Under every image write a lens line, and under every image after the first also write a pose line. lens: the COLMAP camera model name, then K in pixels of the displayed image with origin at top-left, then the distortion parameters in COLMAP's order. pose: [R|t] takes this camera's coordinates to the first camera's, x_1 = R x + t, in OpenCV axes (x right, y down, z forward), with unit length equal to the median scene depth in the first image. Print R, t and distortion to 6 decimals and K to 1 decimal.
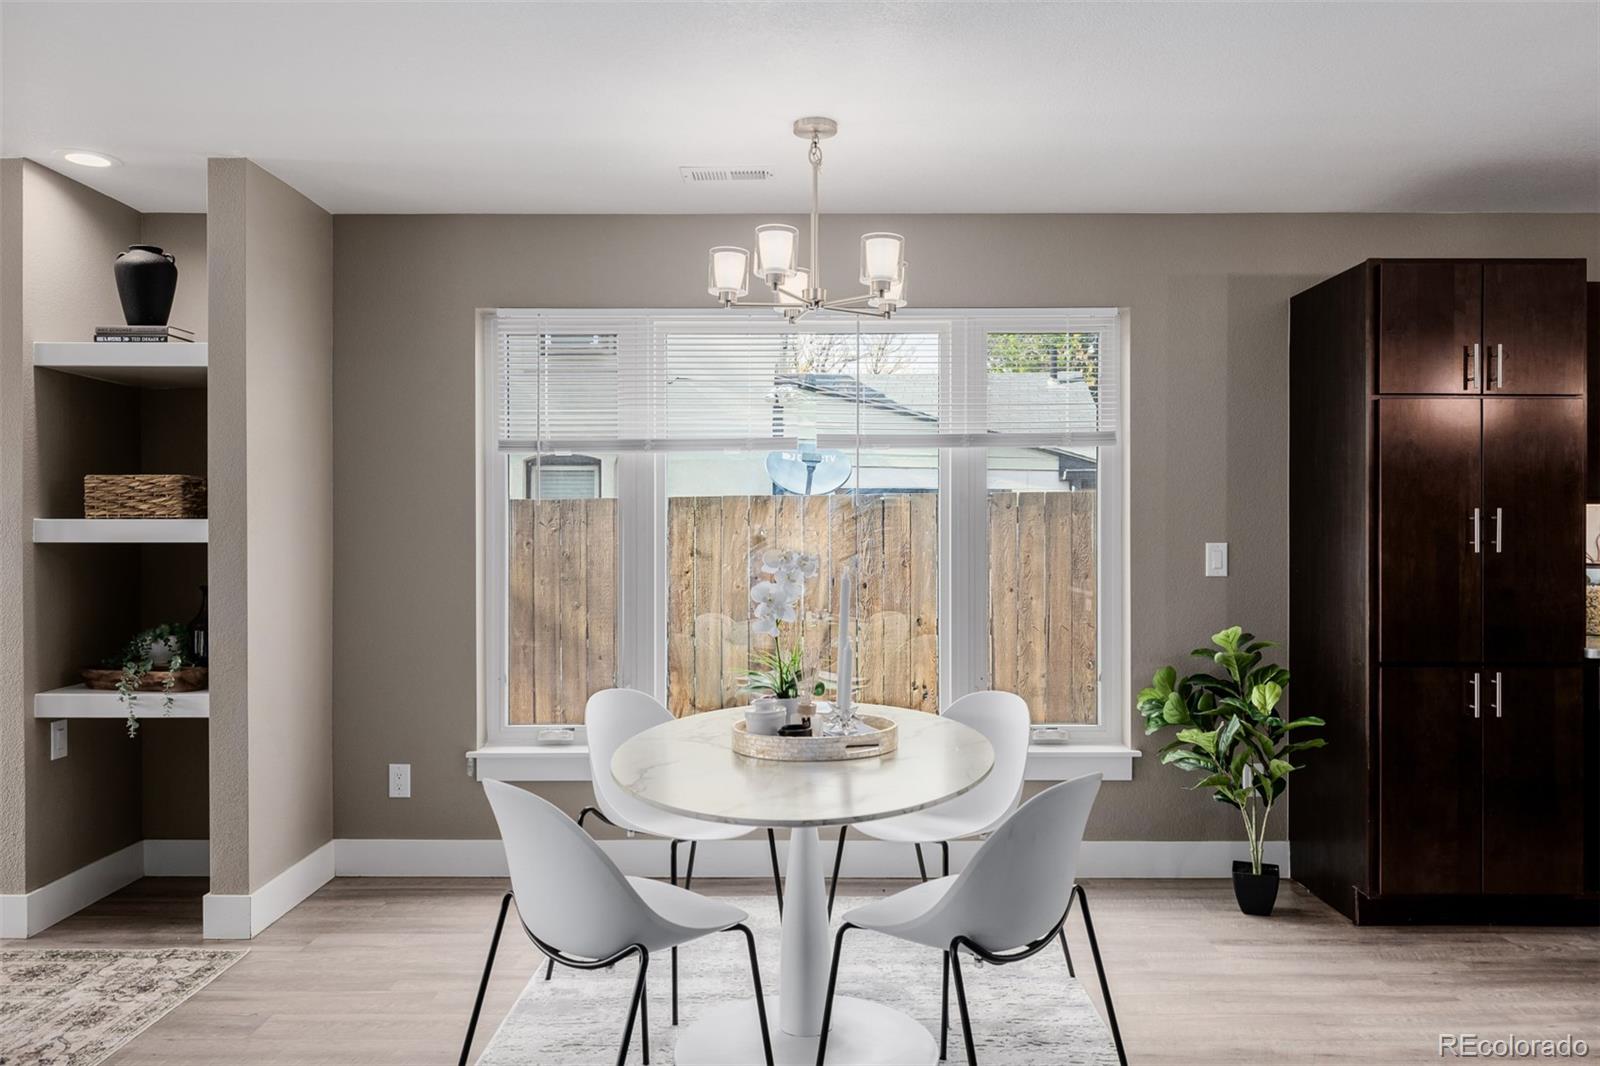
lens RADIAL K [[1131.0, 0, 793.2], [0, 1131.0, 534.6], [0, 0, 1]] dist [0.006751, 0.000943]
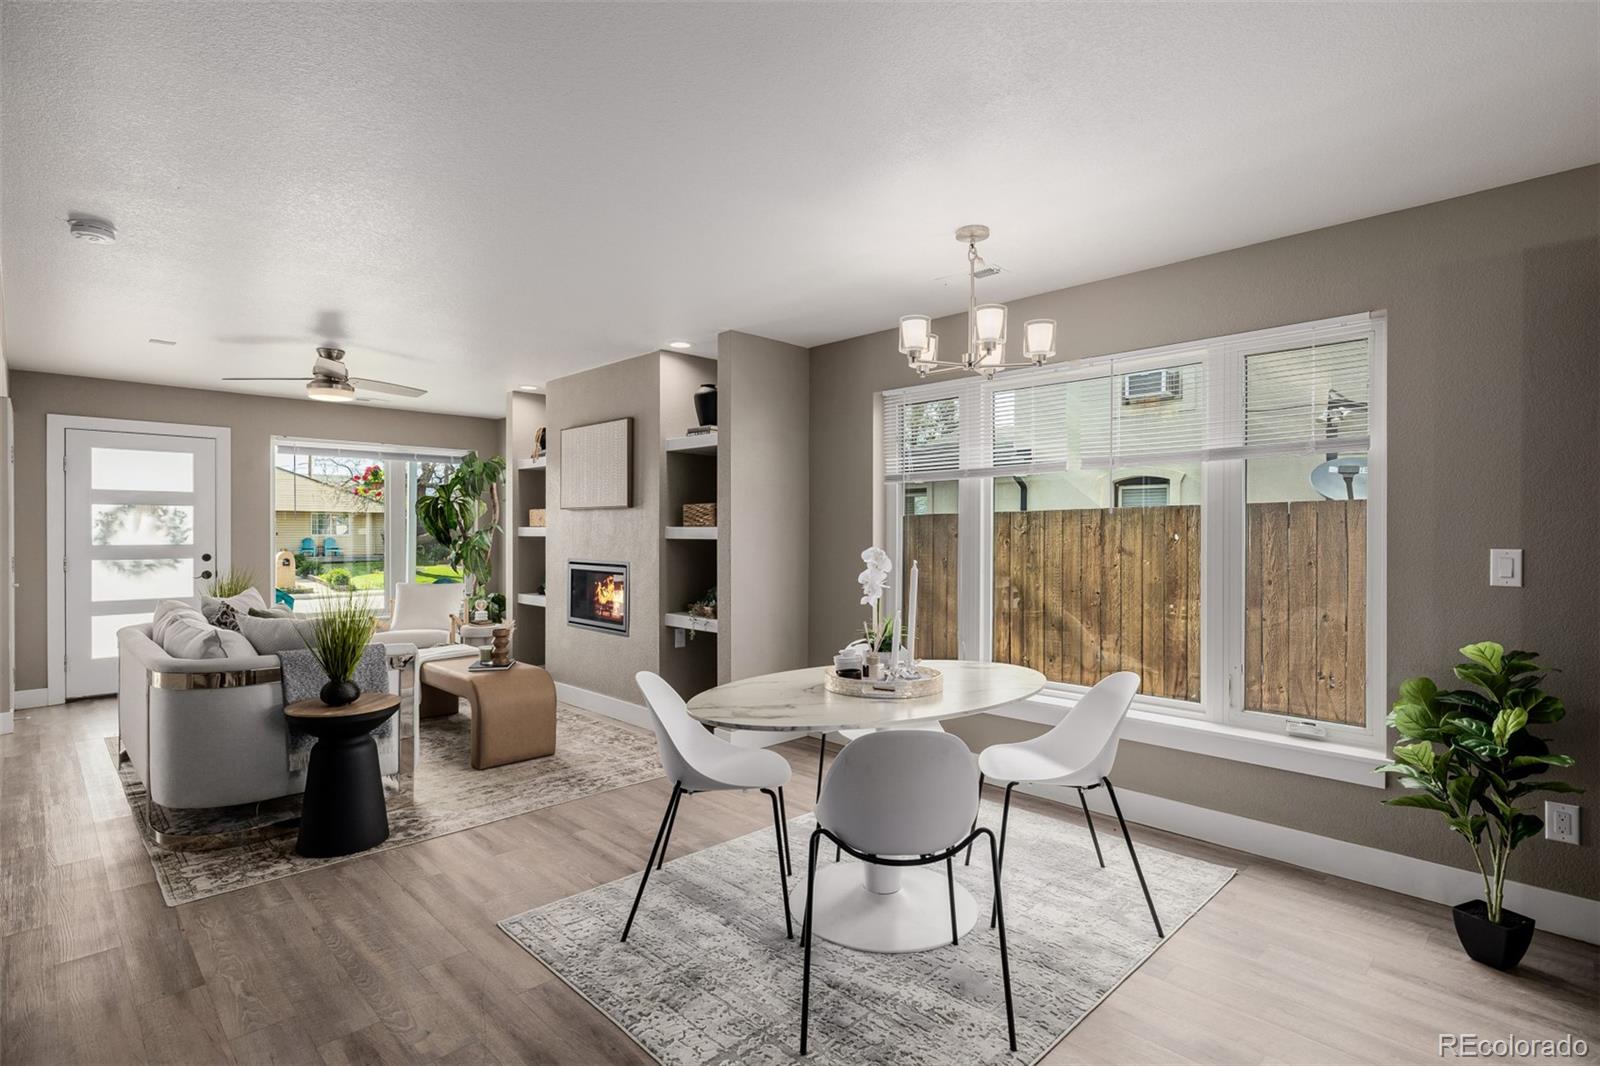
lens RADIAL K [[776.8, 0, 797.2], [0, 776.8, 531.9], [0, 0, 1]] dist [0.006445, 0.000992]
pose [[0.710679, 0.001724, -0.703515, 0.479901], [-0.005412, 0.999981, -0.003018, -0.001739], [0.703496, 0.005952, 0.710674, 0.183993]]
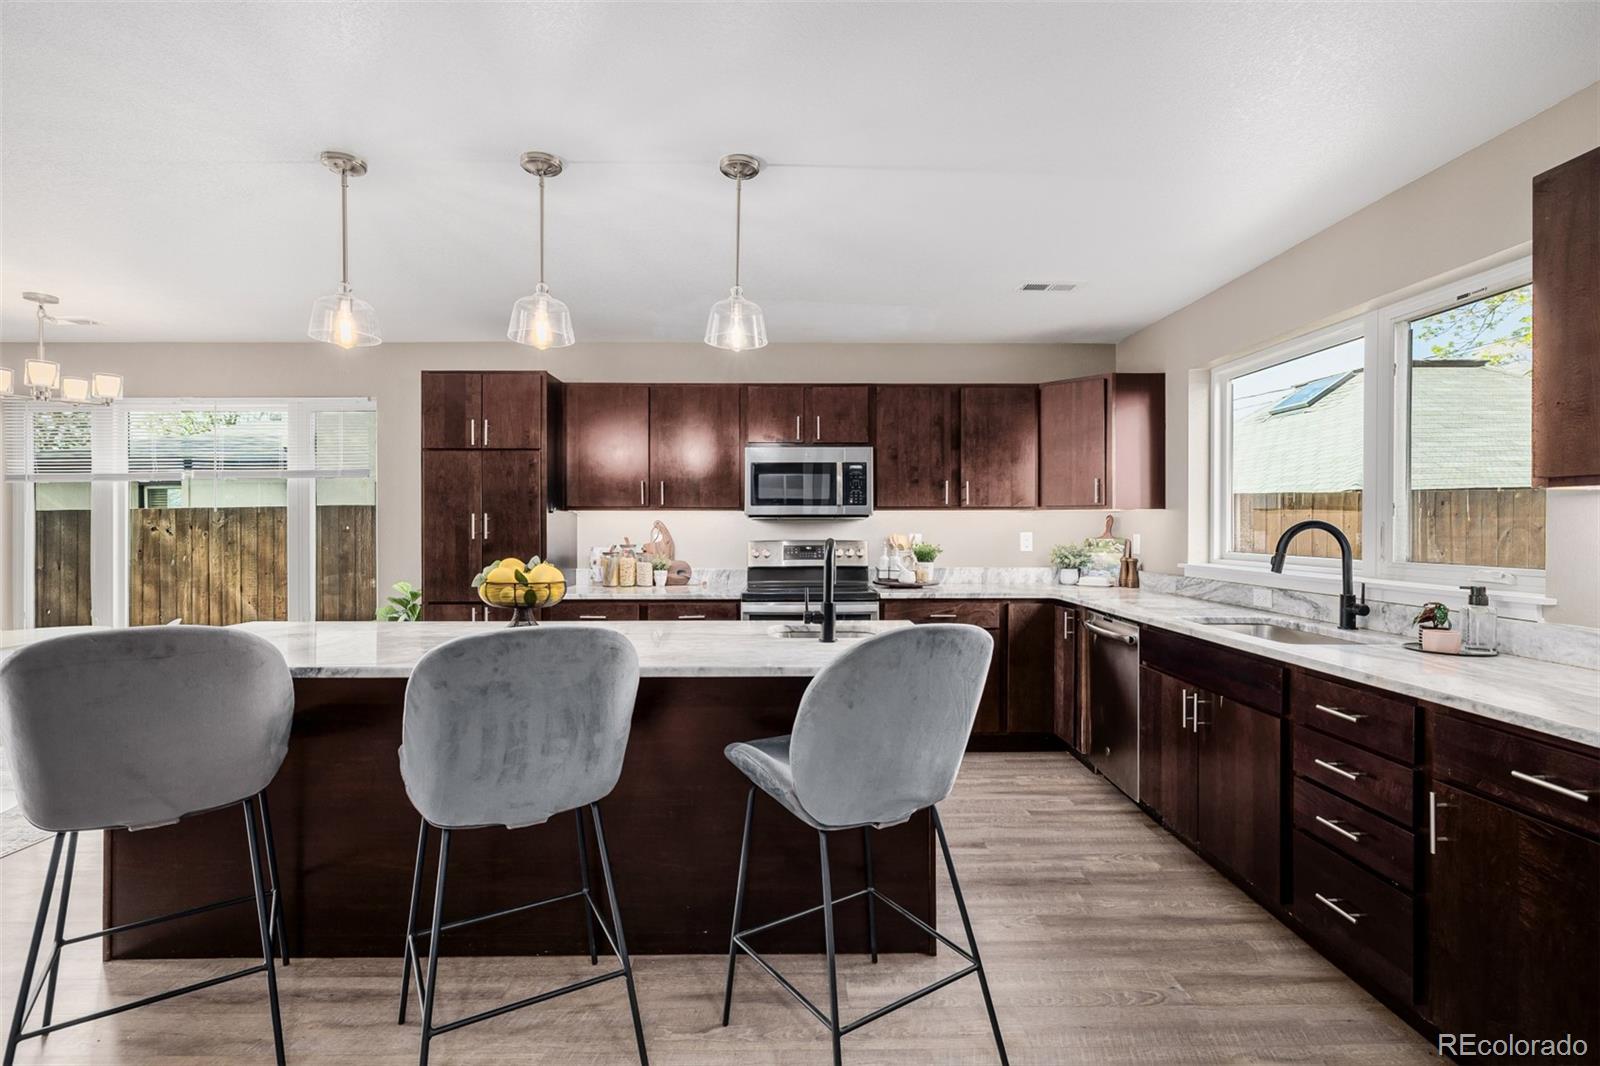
lens RADIAL K [[716.4, 0, 787.0], [0, 716.4, 530.8], [0, 0, 1]] dist [-0.004917, 0.000551]
pose [[0.999870, -0.003242, 0.015793, 1.054116], [0.003161, 0.999982, 0.005172, -0.000998], [-0.015809, -0.005121, 0.999862, -0.109256]]
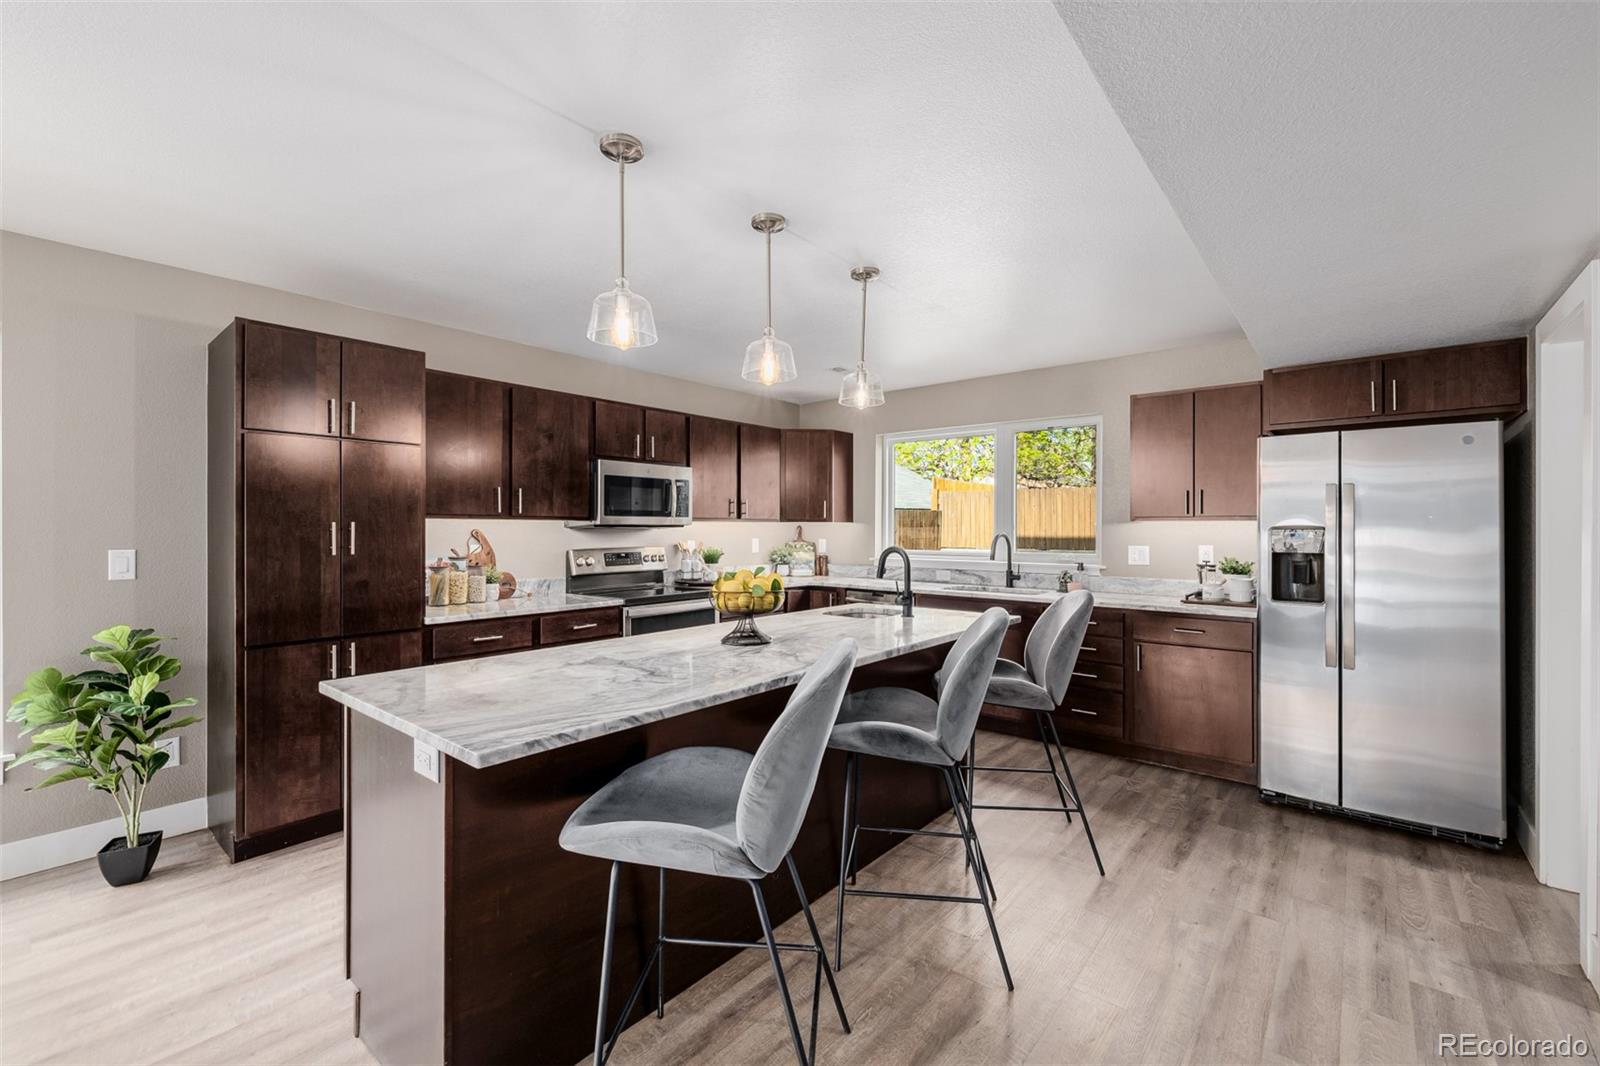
lens RADIAL K [[674.1, 0, 801.7], [0, 674.1, 527.8], [0, 0, 1]] dist [0.001796, -0.000598]
pose [[0.638621, -0.000957, 0.769521, 0.338473], [0.001432, 0.999999, 0.000056, -0.015537], [-0.769520, 0.001067, 0.638622, 0.066813]]
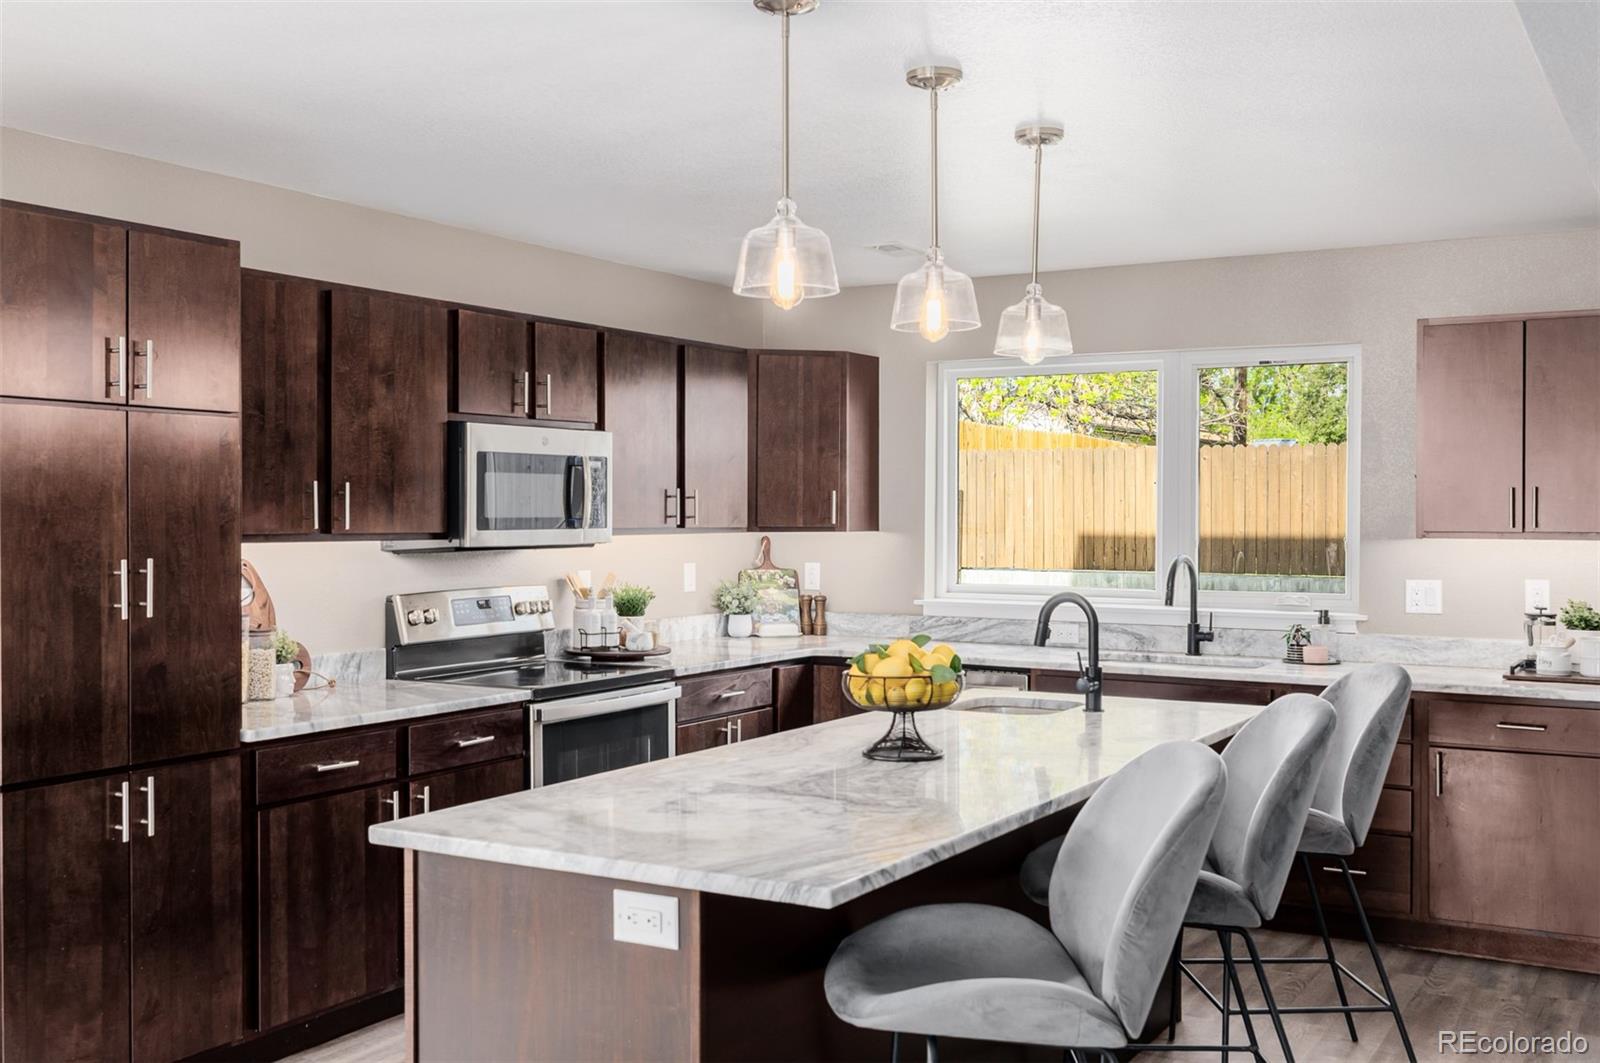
lens RADIAL K [[1572.9, 0, 792.5], [0, 1572.9, 530.2], [0, 0, 1]] dist [0.004424, 0.000000]
pose [[0.517882, -0.011762, 0.855371, -0.048275], [0.001164, 0.999914, 0.013045, -0.054485], [-0.855451, -0.005760, 0.517851, 0.094516]]
